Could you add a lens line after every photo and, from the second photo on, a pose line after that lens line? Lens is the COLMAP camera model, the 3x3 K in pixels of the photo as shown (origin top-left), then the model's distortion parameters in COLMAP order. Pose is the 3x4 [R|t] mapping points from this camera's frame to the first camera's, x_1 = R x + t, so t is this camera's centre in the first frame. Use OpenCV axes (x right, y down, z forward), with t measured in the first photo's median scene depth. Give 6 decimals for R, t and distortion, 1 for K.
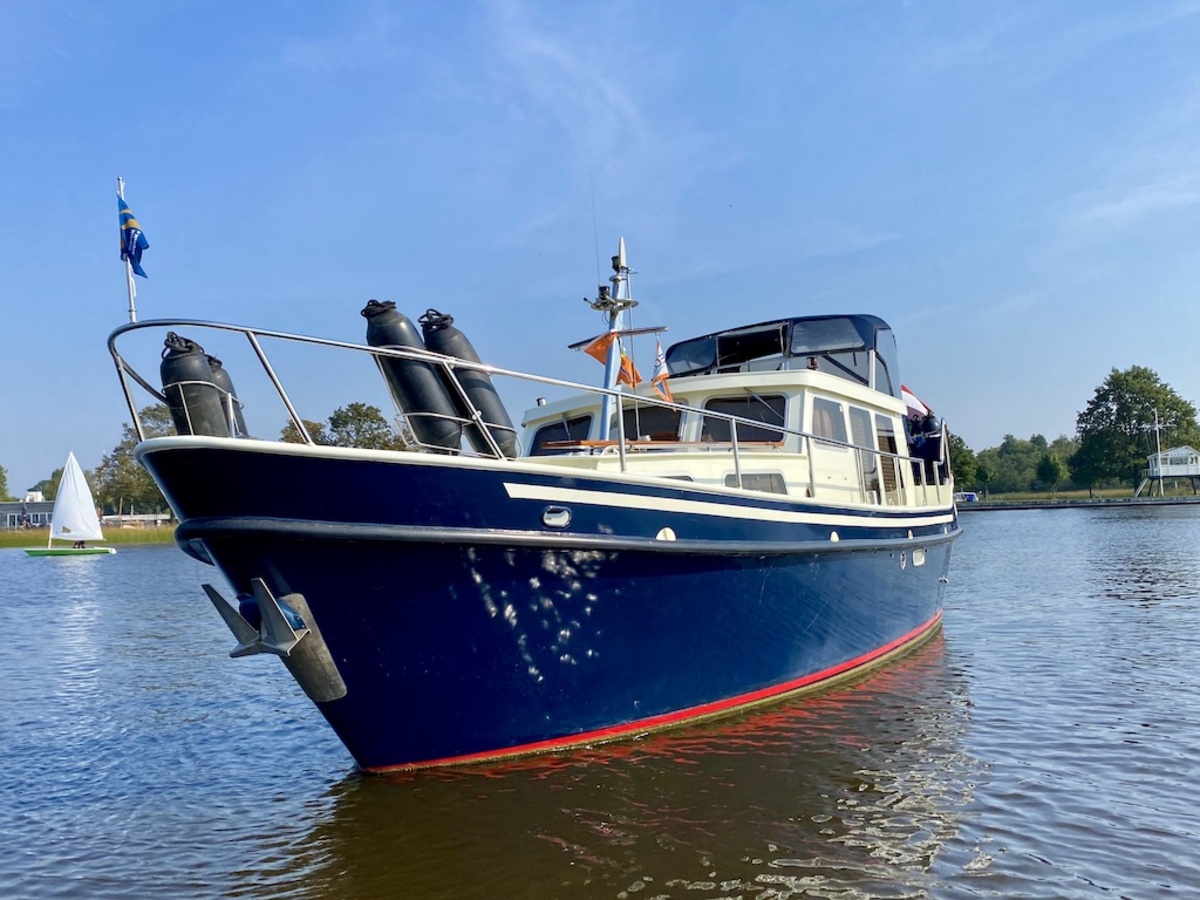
lens RADIAL K [[1049.0, 0, 600.0], [0, 1049.0, 450.0], [0, 0, 1]] dist [0.119008, -0.004112]
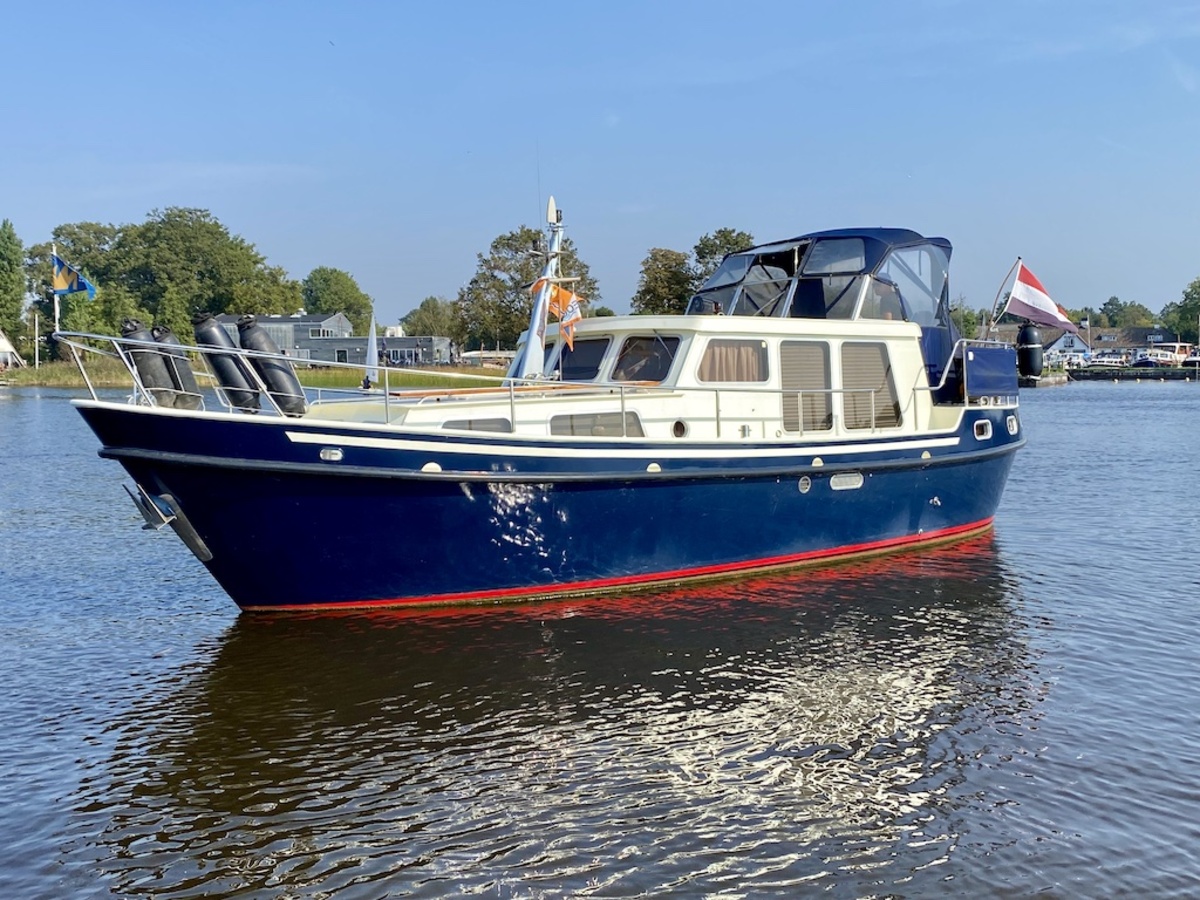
lens RADIAL K [[1324.4, 0, 595.7], [0, 1324.4, 455.5], [0, 0, 1]] dist [-0.063678, 1.667678]
pose [[0.934881, 0.059614, -0.349919, 0.661896], [-0.011283, 0.990289, 0.138566, -0.136129], [0.354782, -0.125595, 0.926475, -0.414000]]
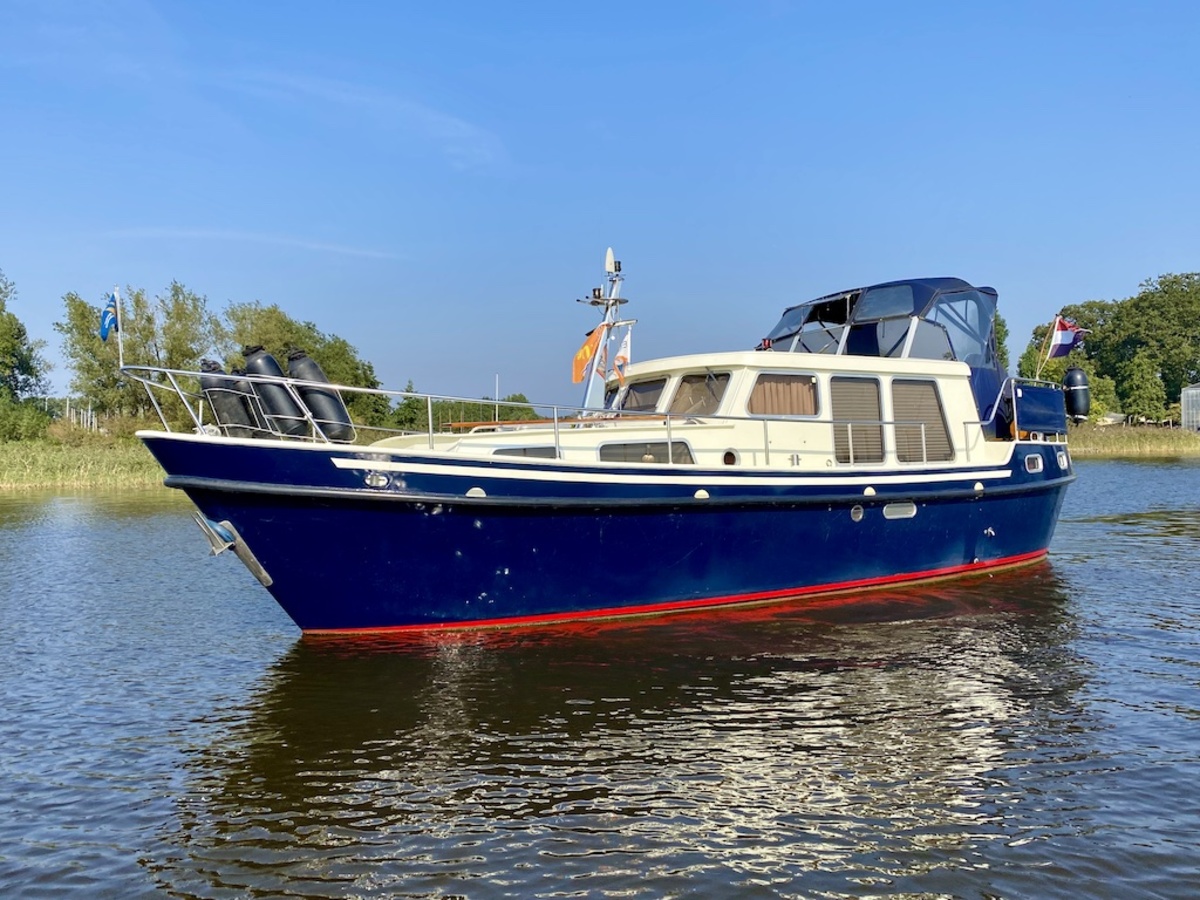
lens RADIAL K [[1026.1, 0, 602.9], [0, 1026.1, 456.5], [0, 0, 1]] dist [0.060068, -0.001173]
pose [[0.892419, 0.022067, -0.450669, 0.633557], [0.014602, 0.996868, 0.077725, -0.055661], [0.450972, -0.075944, 0.889301, -0.119621]]
